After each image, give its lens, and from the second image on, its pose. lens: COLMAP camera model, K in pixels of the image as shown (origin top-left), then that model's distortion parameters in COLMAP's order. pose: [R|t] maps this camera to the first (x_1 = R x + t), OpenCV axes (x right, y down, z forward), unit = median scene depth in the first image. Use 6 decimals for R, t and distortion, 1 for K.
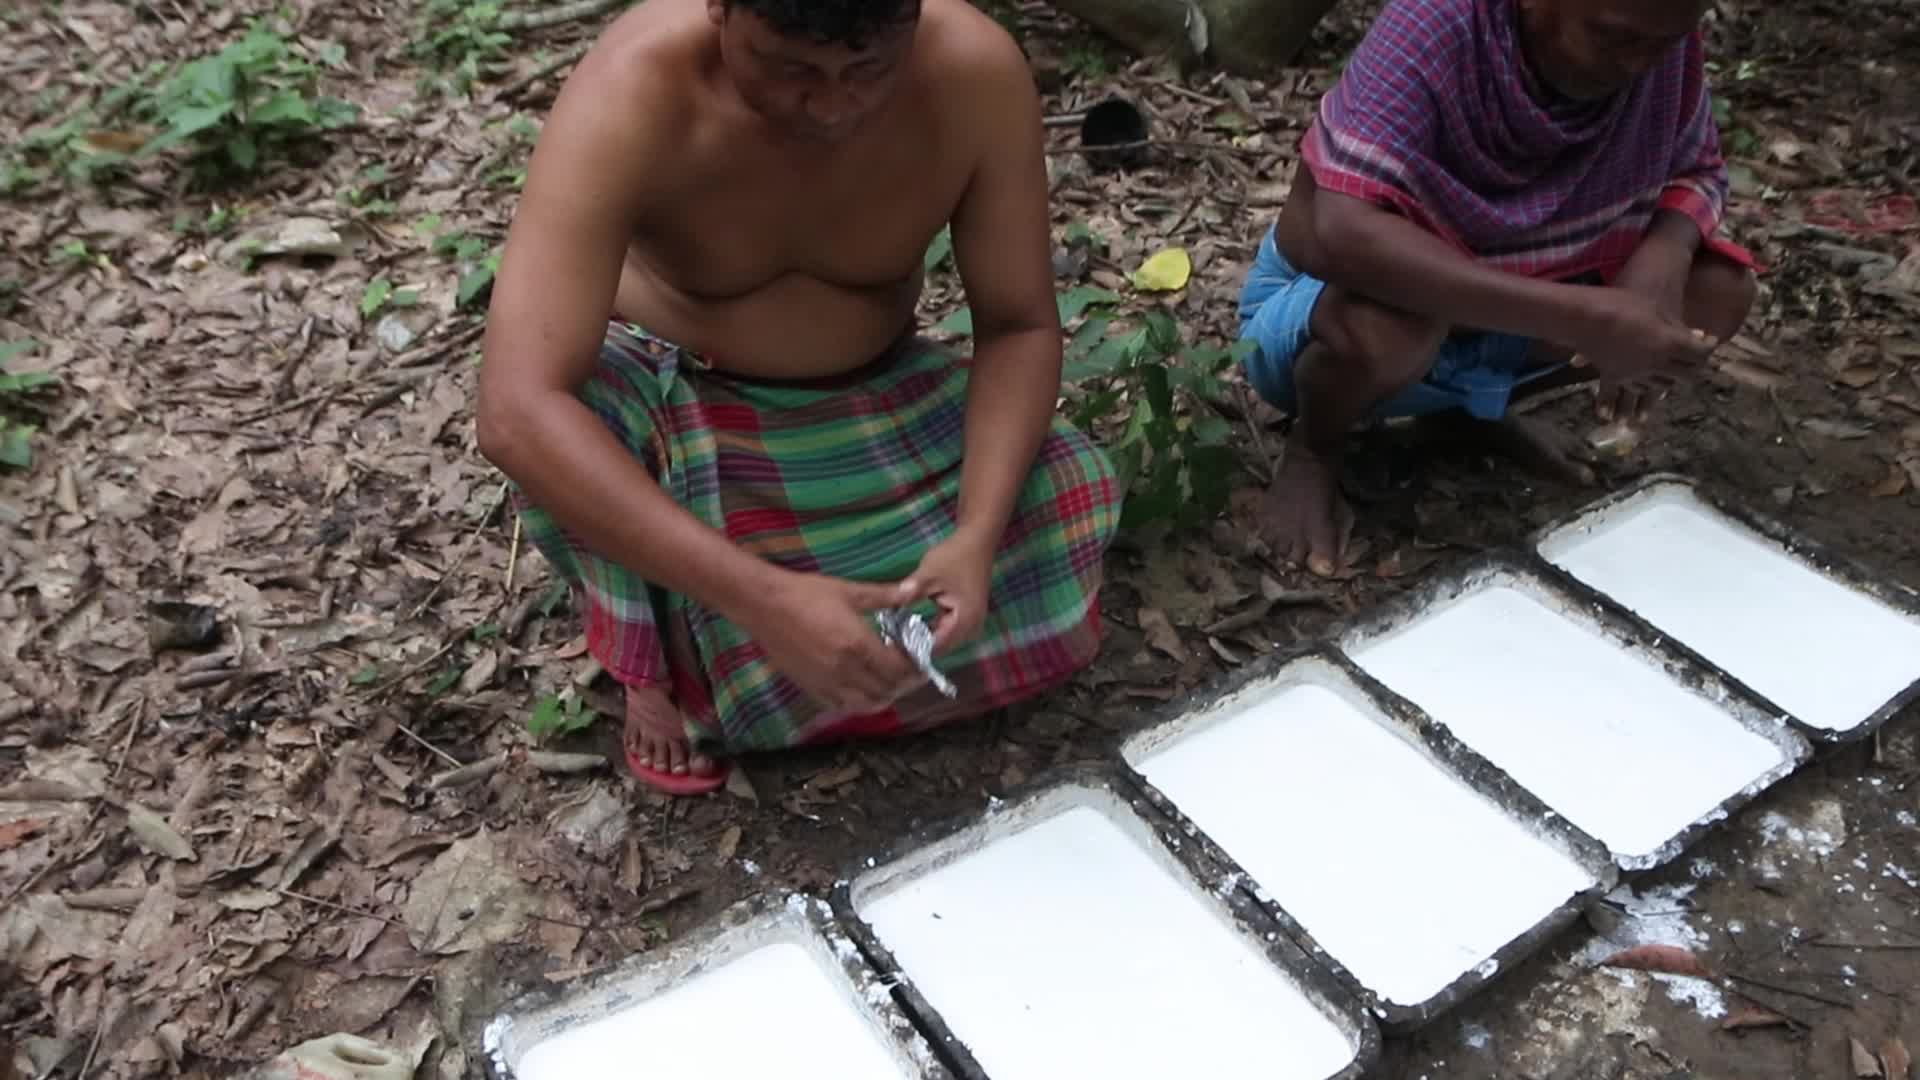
lens RADIAL K [[1518.2, 0, 960.0], [0, 1518.2, 540.0], [0, 0, 1]] dist [-0.148963, 0.083780]
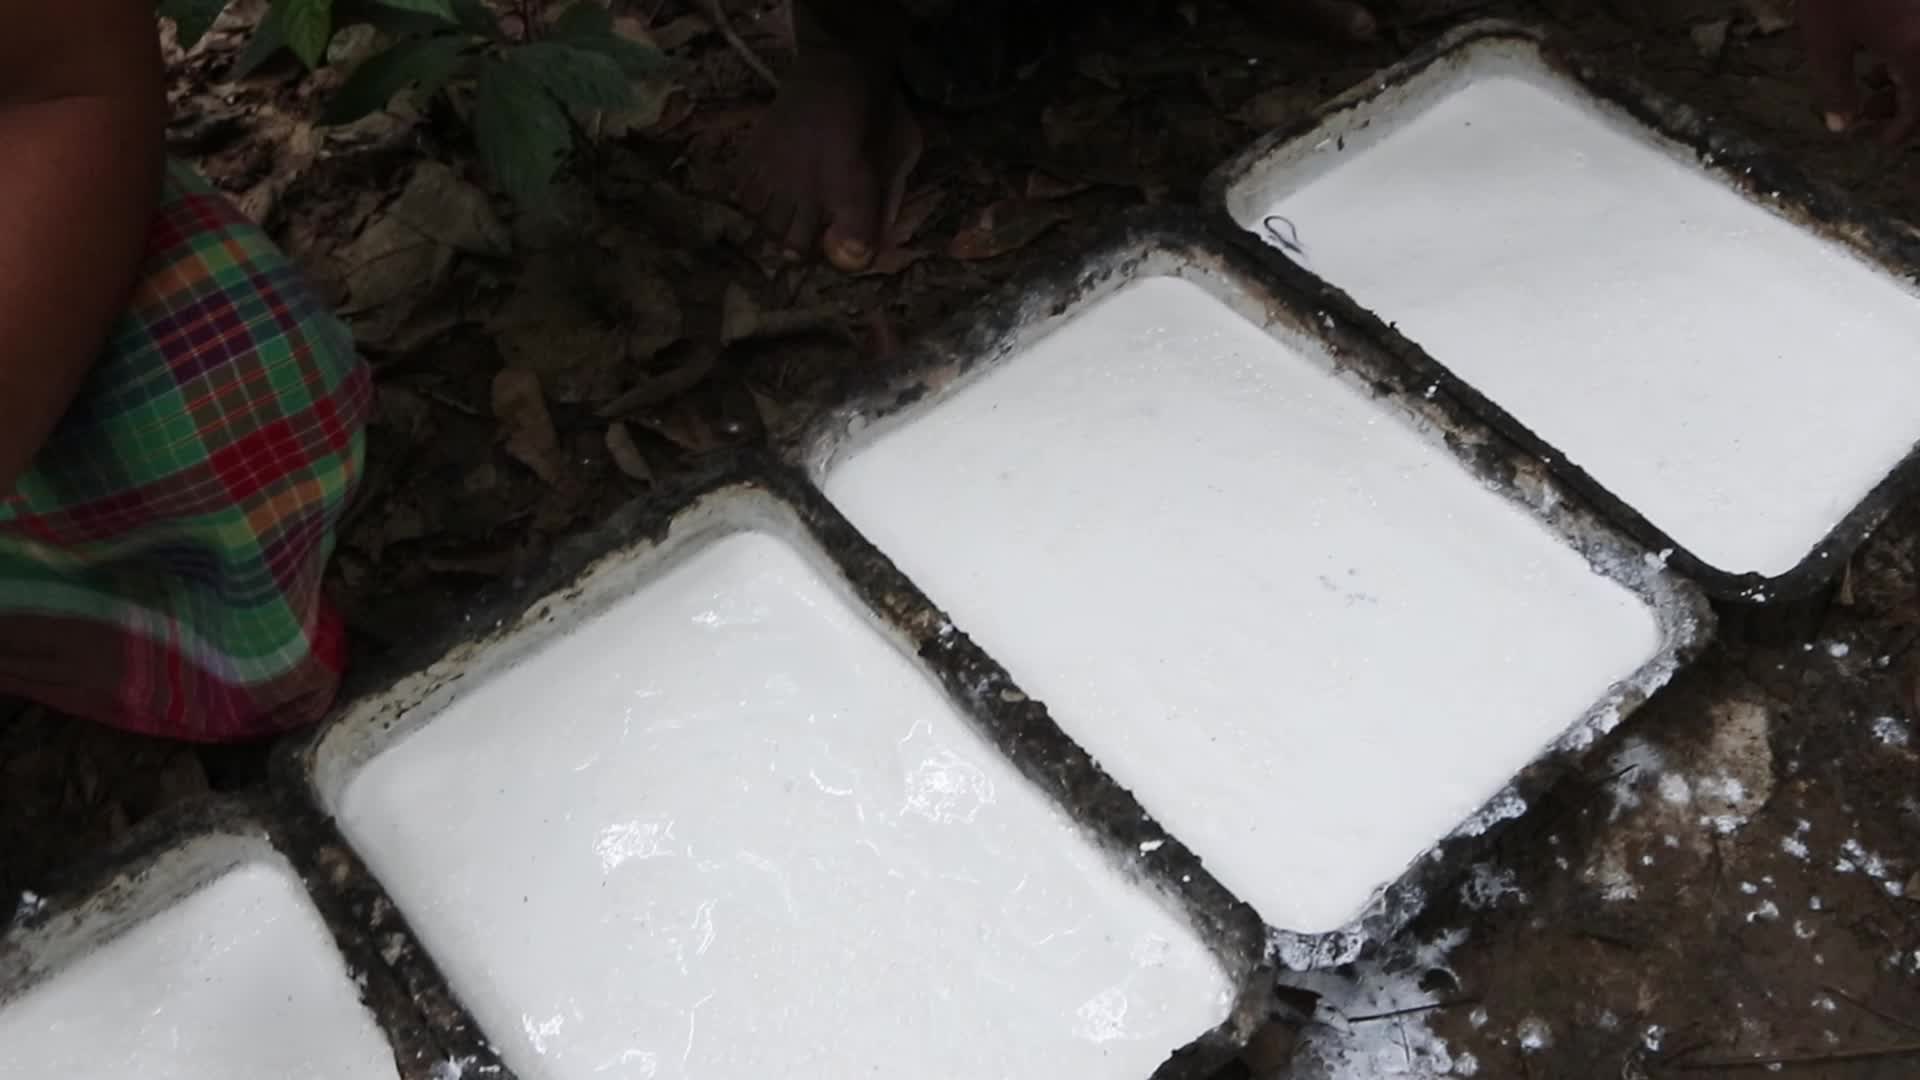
lens RADIAL K [[1713.0, 0, 960.0], [0, 1713.0, 540.0], [0, 0, 1]] dist [-0.136952, 0.093978]
pose [[0.993739, -0.100436, 0.048937, 0.285070], [0.082920, 0.956579, 0.279431, -0.061520], [-0.074877, -0.273624, 0.958918, 0.446741]]
